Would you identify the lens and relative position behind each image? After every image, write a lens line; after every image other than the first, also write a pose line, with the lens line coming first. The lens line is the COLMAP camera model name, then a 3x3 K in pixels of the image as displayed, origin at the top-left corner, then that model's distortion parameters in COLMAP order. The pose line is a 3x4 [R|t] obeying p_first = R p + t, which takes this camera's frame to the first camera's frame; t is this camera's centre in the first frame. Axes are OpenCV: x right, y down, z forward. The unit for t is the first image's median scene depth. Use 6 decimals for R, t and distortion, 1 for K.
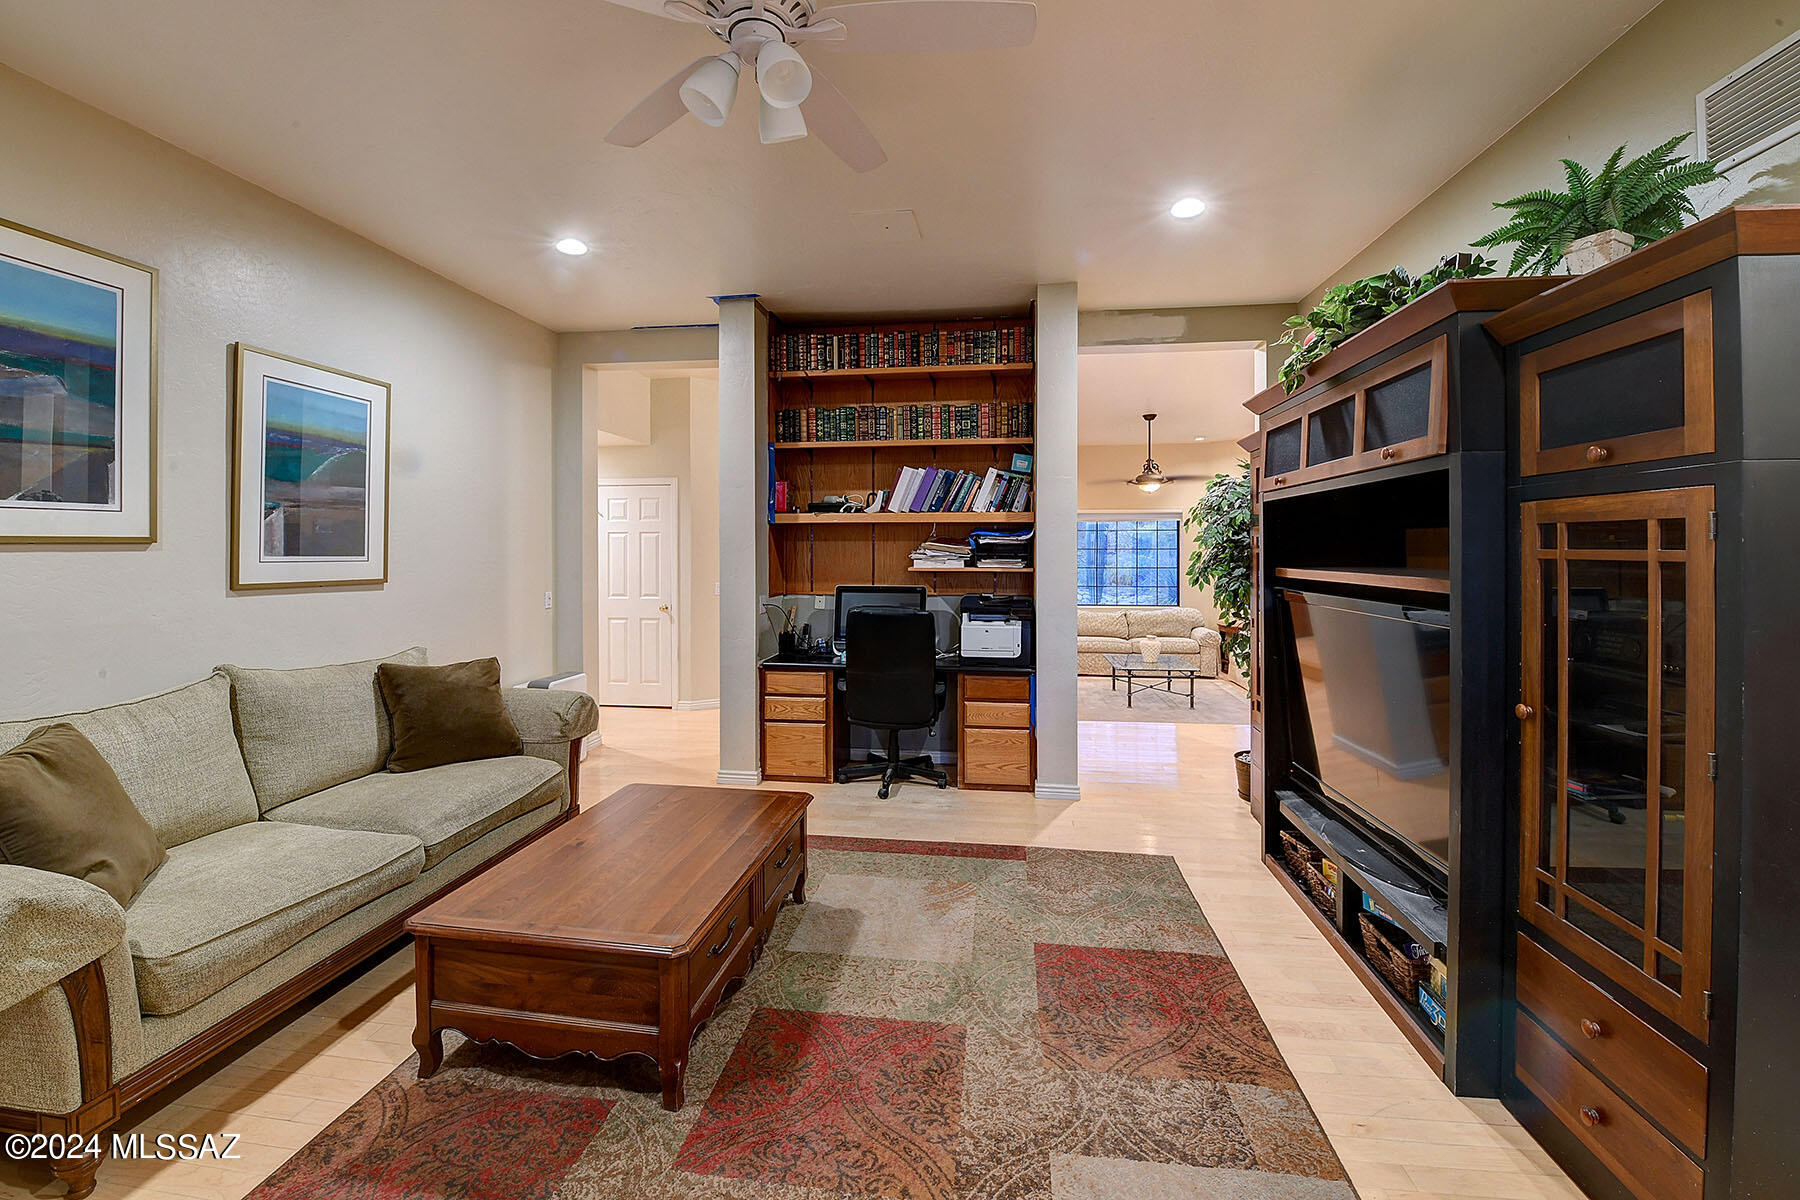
lens RADIAL K [[748.8, 0, 879.8], [0, 748.8, 552.7], [0, 0, 1]] dist [-0.001416, -0.000136]
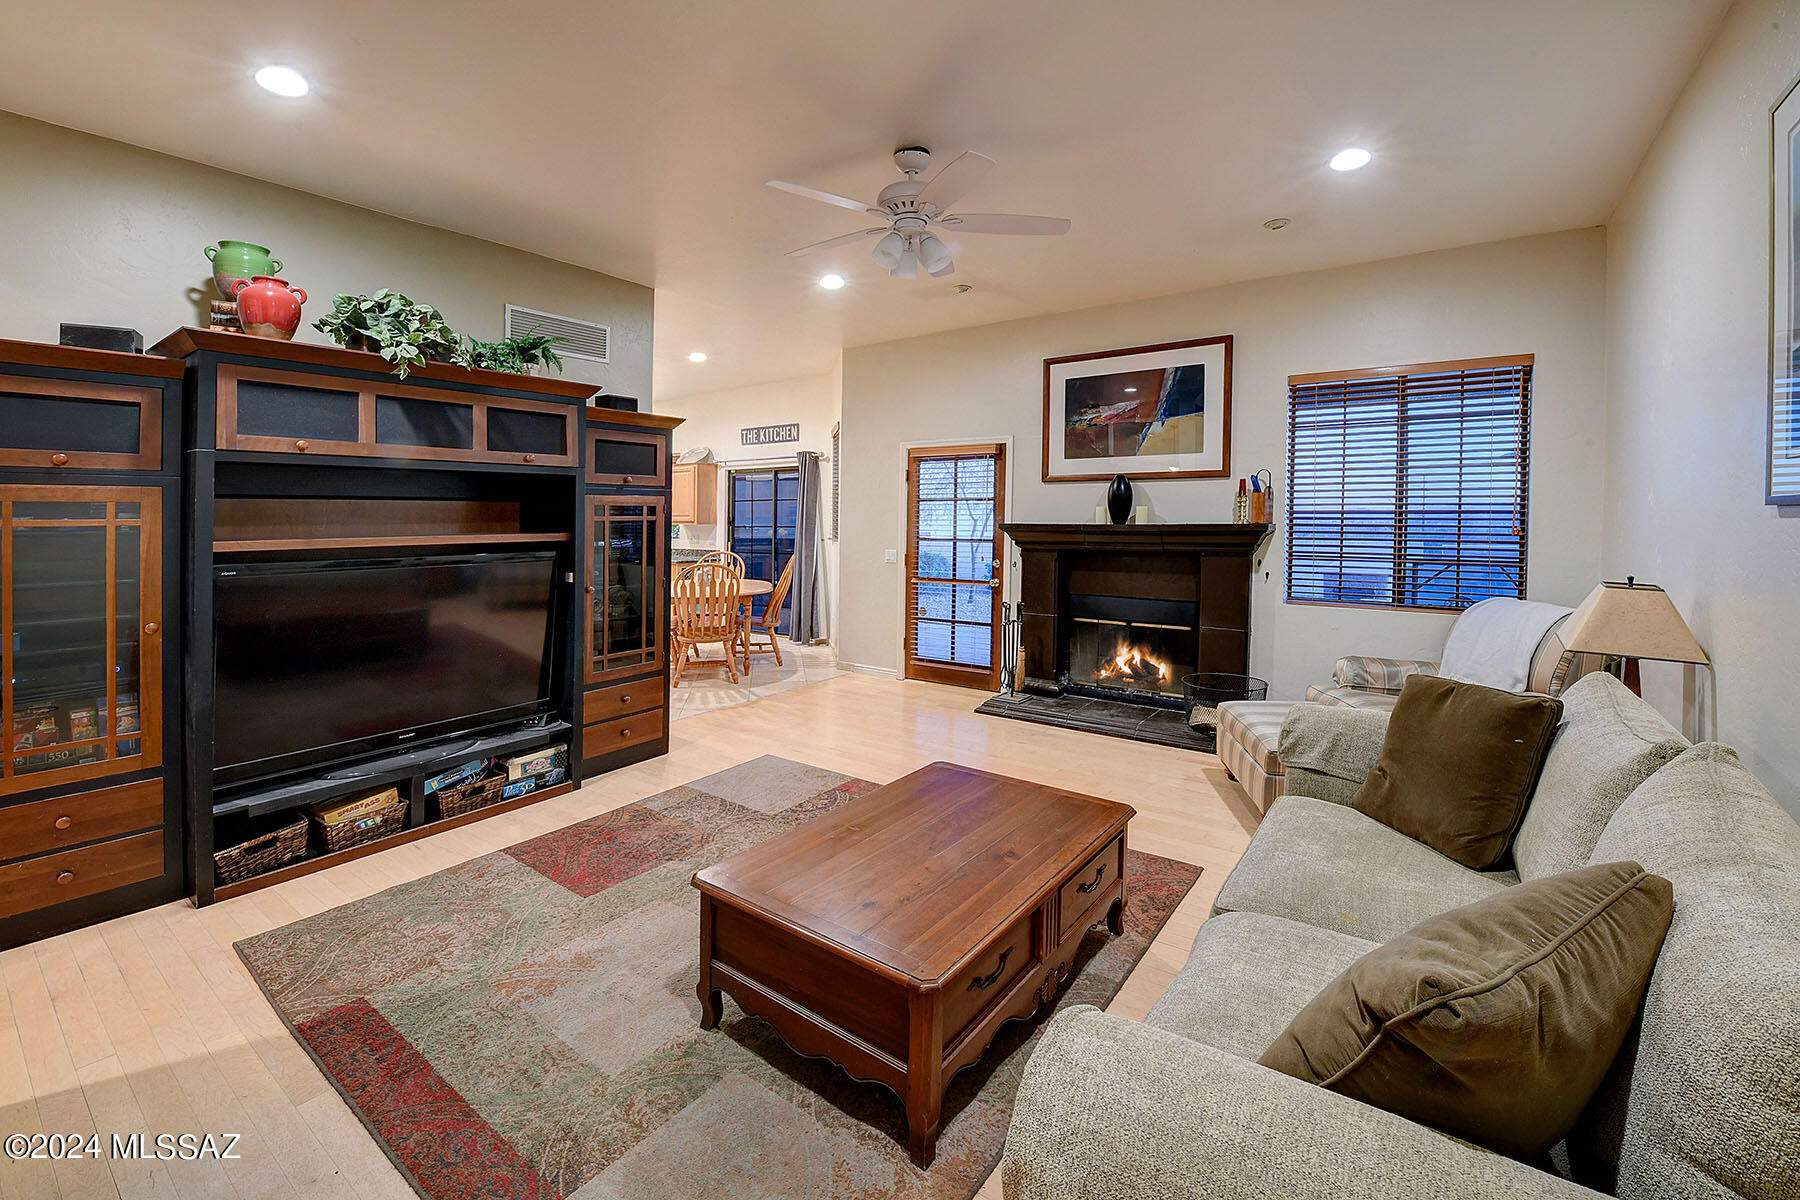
lens RADIAL K [[748.8, 0, 879.8], [0, 748.8, 552.7], [0, 0, 1]] dist [-0.001416, -0.000136]
pose [[-0.880341, -0.021124, 0.473871, -0.838933], [0.004524, 0.998589, 0.052918, -0.009386], [-0.474320, 0.048729, -0.879003, 2.250555]]
